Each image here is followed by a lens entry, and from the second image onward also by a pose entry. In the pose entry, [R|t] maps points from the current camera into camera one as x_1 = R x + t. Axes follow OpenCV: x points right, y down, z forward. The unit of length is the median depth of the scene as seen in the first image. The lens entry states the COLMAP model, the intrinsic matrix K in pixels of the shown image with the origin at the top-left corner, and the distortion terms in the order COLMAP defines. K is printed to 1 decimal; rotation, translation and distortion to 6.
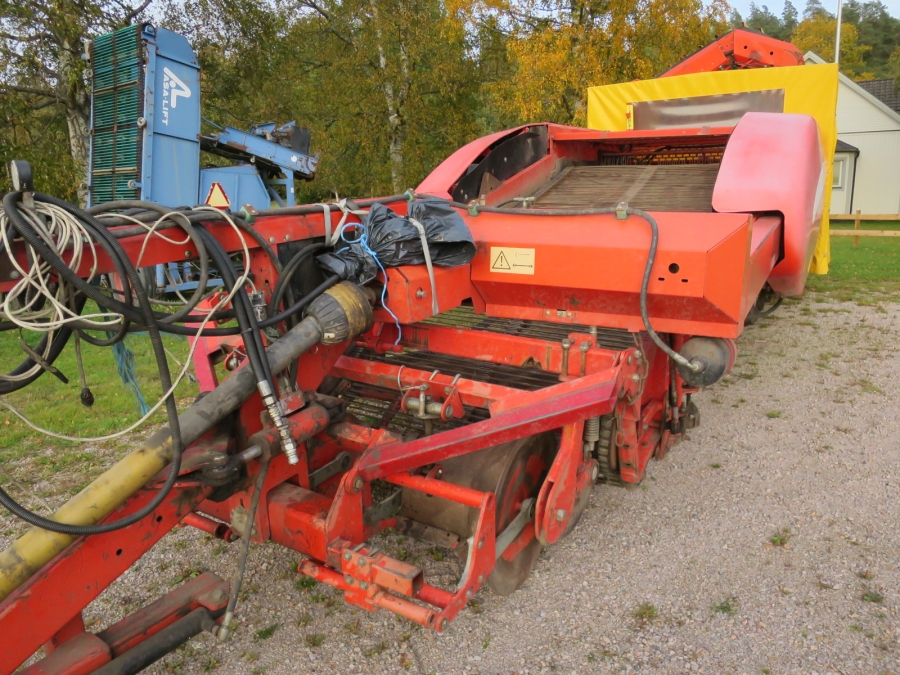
lens RADIAL K [[648.6, 0, 449.0], [0, 648.6, 339.4], [0, 0, 1]] dist [-0.050023, 0.009624]
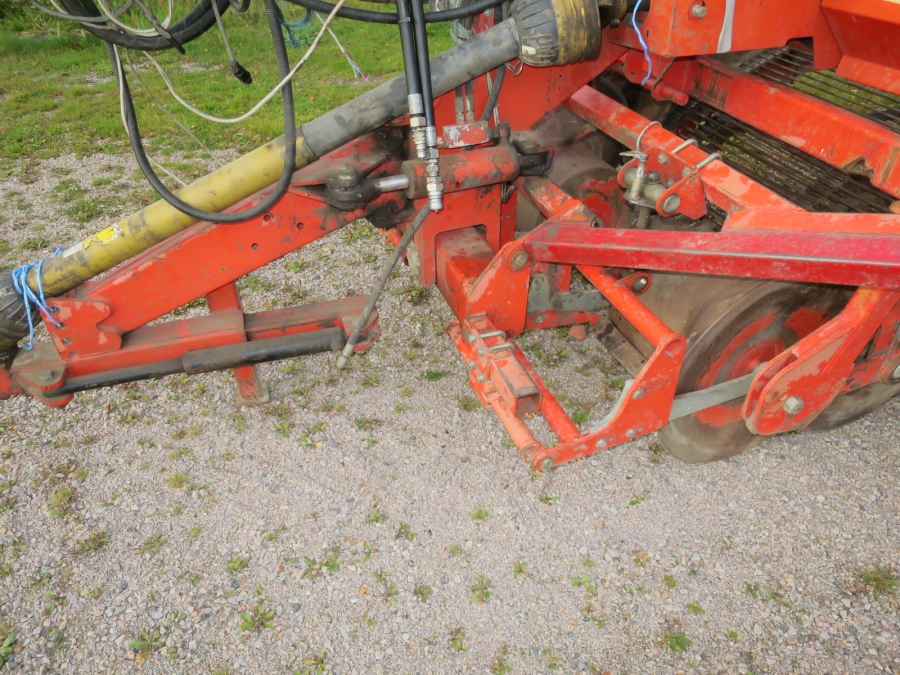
lens RADIAL K [[648.6, 0, 450.8], [0, 648.6, 336.2], [0, 0, 1]] dist [-0.050023, 0.009624]
pose [[0.782709, 0.387264, -0.487230, 0.201270], [-0.172213, 0.887033, 0.428387, -0.013954], [0.598088, -0.251395, 0.760980, 0.319521]]
